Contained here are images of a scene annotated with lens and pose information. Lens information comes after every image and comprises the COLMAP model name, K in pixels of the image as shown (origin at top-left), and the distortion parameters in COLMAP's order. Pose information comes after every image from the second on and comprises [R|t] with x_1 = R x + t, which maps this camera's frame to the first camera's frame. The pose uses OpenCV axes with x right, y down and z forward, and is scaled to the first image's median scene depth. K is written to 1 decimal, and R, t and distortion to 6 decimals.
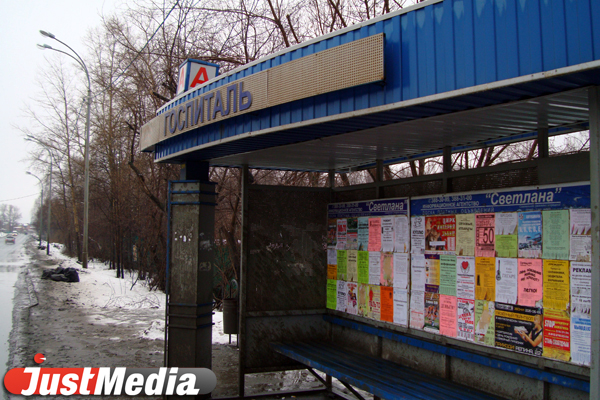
lens RADIAL K [[605.7, 0, 298.8], [0, 605.7, 200.1], [0, 0, 1]] dist [-0.013473, 0.000000]
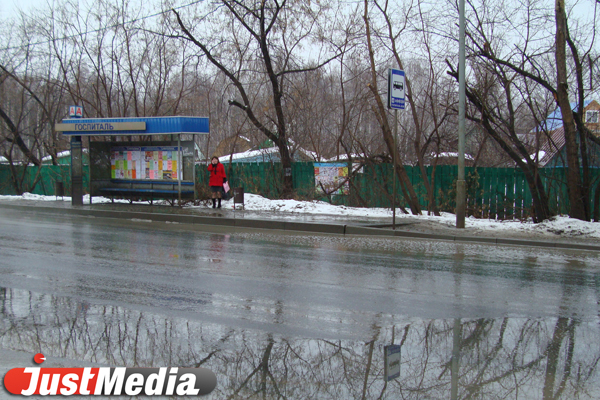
lens RADIAL K [[605.7, 0, 299.4], [0, 605.7, 201.2], [0, 0, 1]] dist [-0.013473, 0.000000]
pose [[0.842318, -0.049169, 0.536733, -1.109622], [-0.022590, 0.991735, 0.126302, -0.177017], [-0.538507, -0.118511, 0.834245, -2.968184]]
